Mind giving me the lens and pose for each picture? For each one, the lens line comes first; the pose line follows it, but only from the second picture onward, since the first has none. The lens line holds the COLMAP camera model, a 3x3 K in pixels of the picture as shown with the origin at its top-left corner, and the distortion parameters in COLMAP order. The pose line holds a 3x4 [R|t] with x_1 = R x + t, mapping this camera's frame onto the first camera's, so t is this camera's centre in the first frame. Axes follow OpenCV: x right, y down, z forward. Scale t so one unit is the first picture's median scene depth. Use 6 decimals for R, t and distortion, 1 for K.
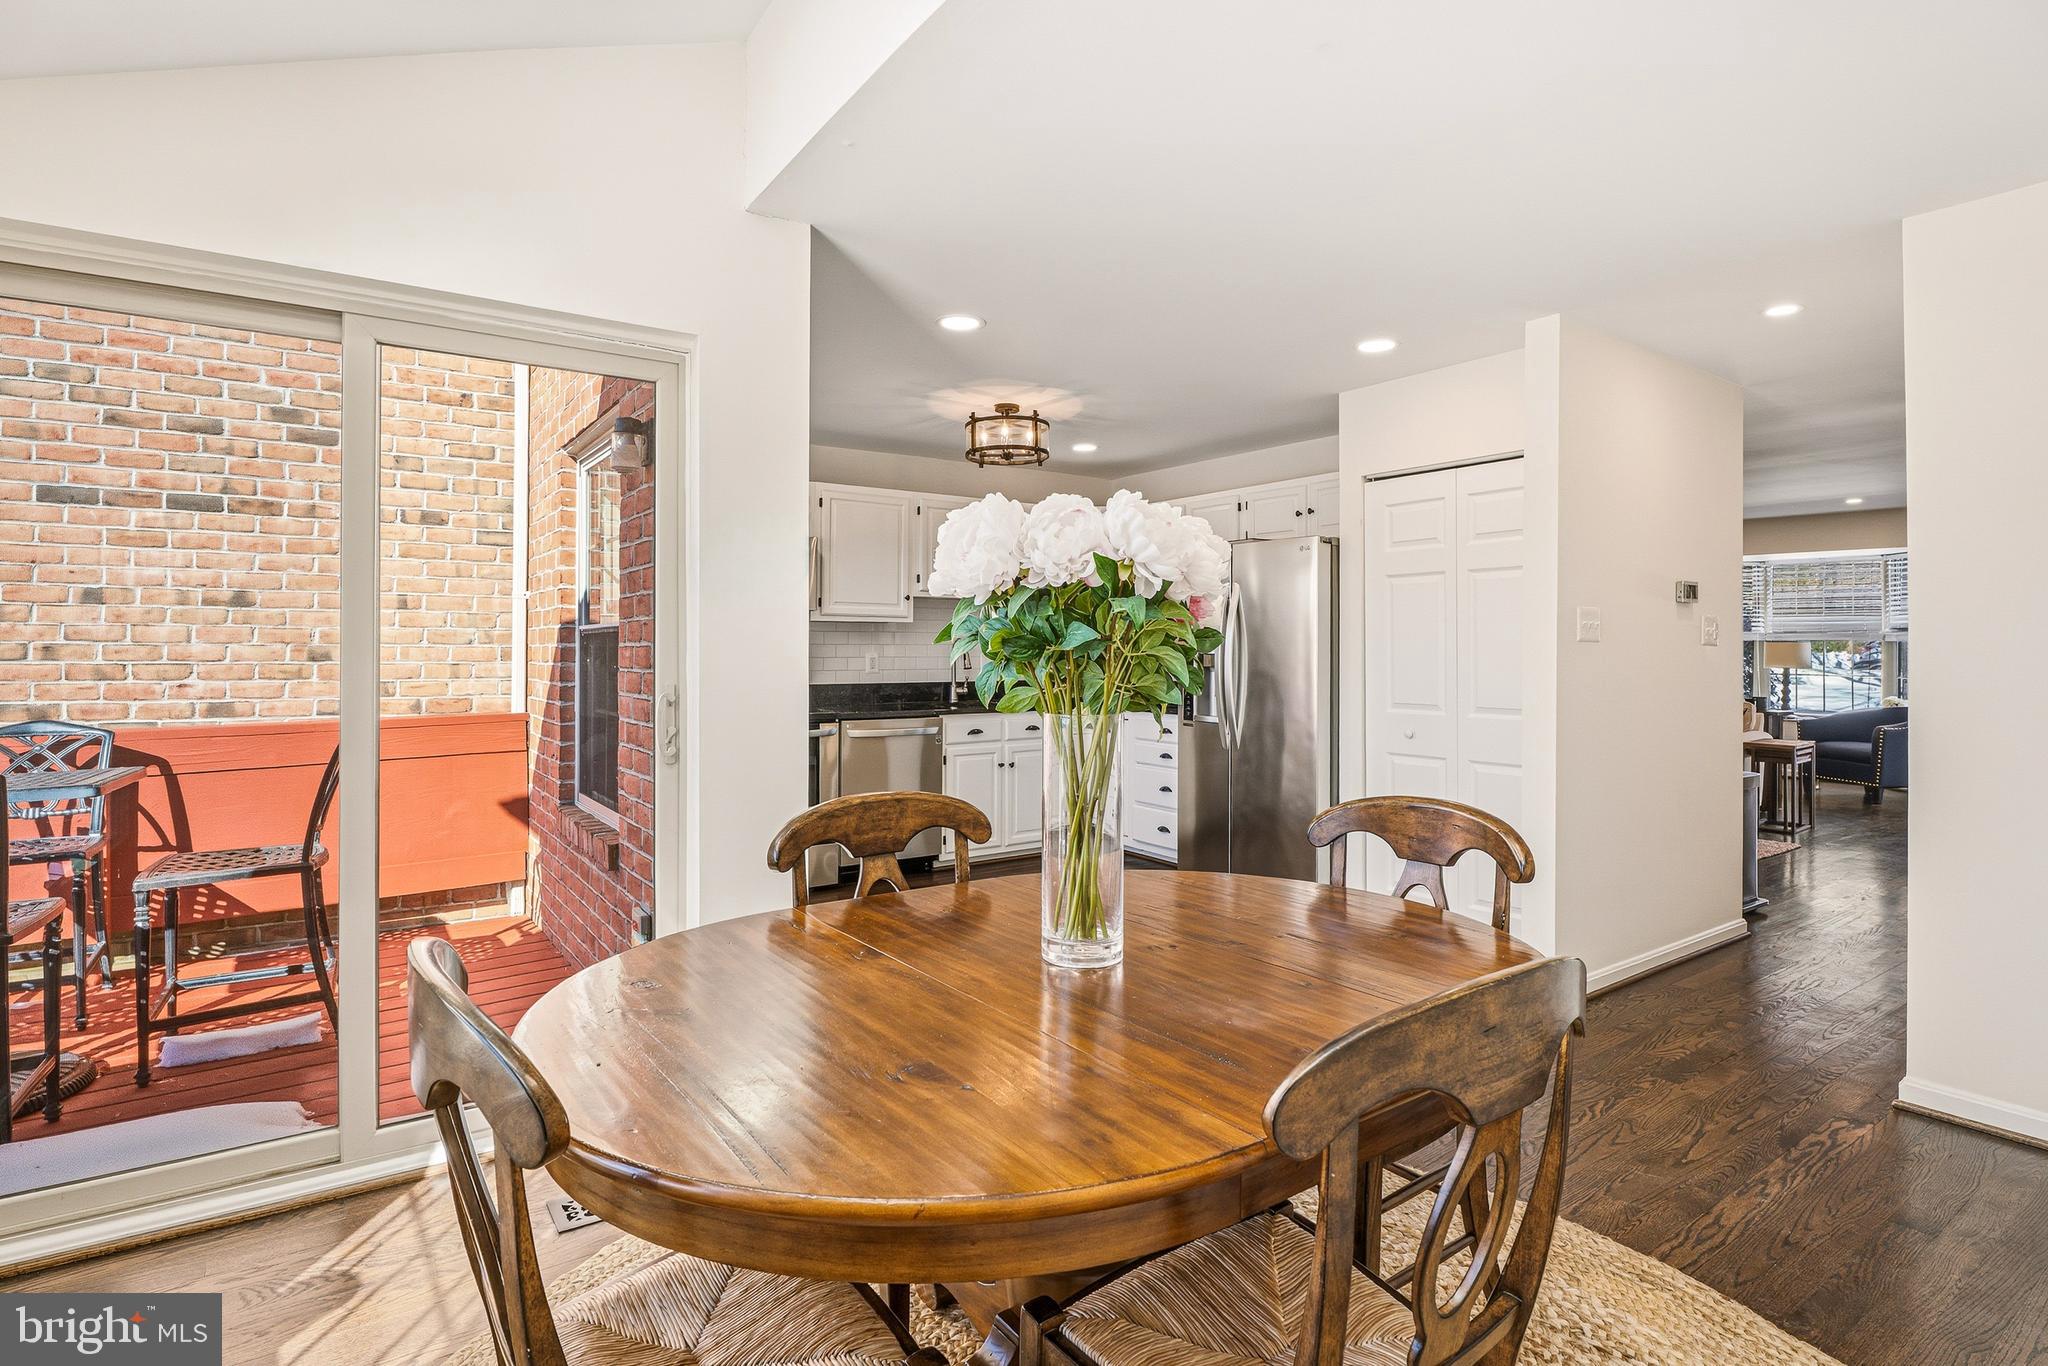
lens RADIAL K [[1018.4, 0, 1015.7], [0, 1018.4, 645.5], [0, 0, 1]] dist [0.000072, -0.000165]
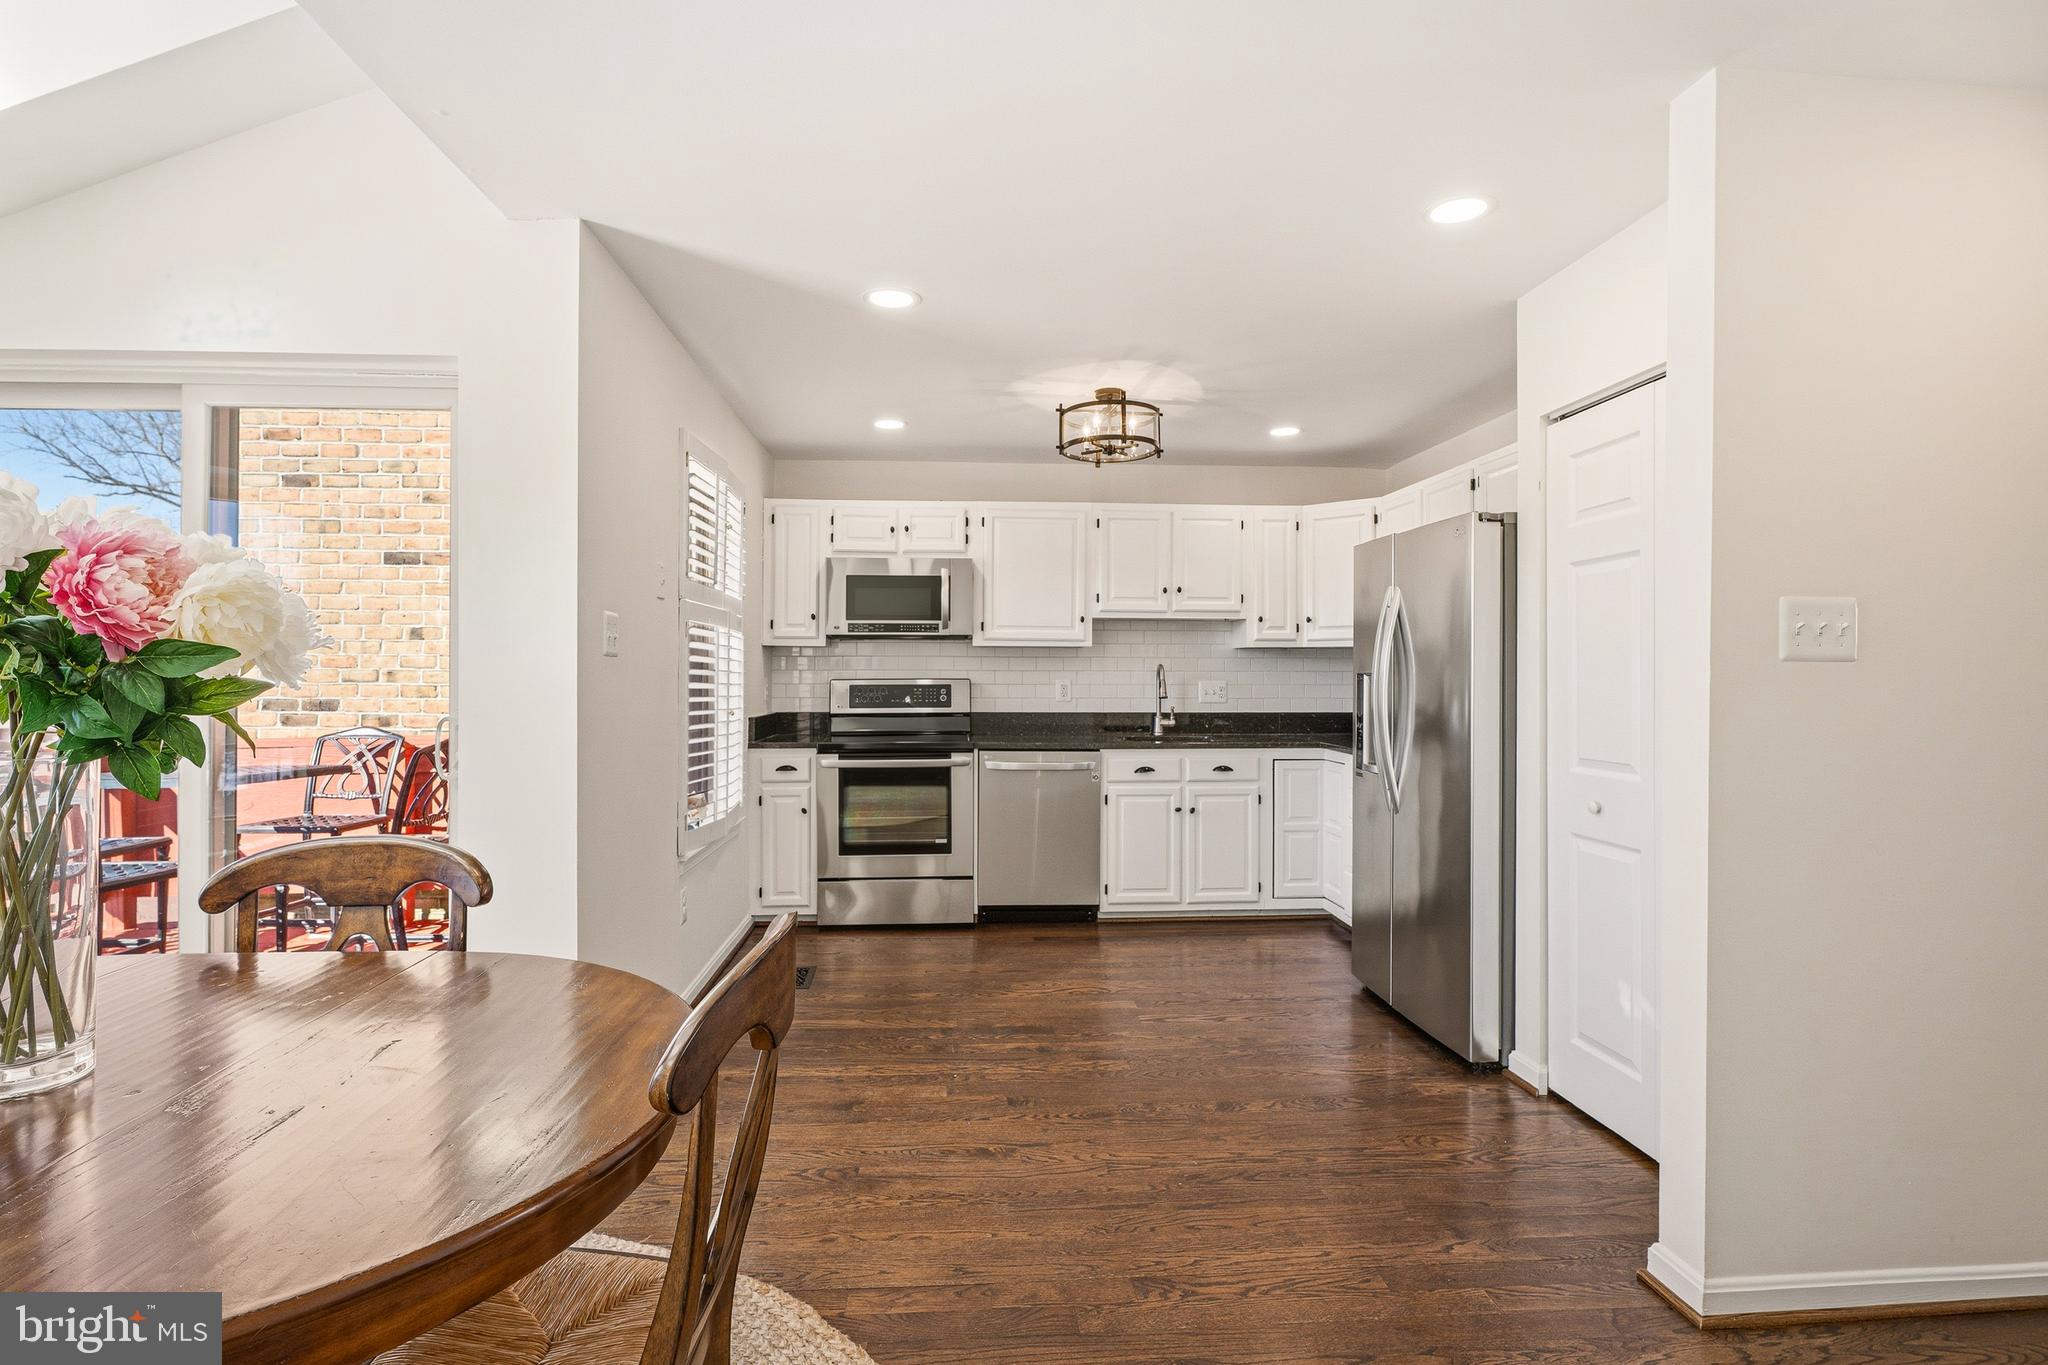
lens RADIAL K [[980.9, 0, 1018.5], [0, 980.9, 674.8], [0, 0, 1]] dist [0.000399, -0.000382]
pose [[0.860953, 0.001122, -0.508683, 0.356801], [-0.000983, 0.999999, 0.000542, 0.002958], [0.508683, 0.000033, 0.860954, 0.259044]]
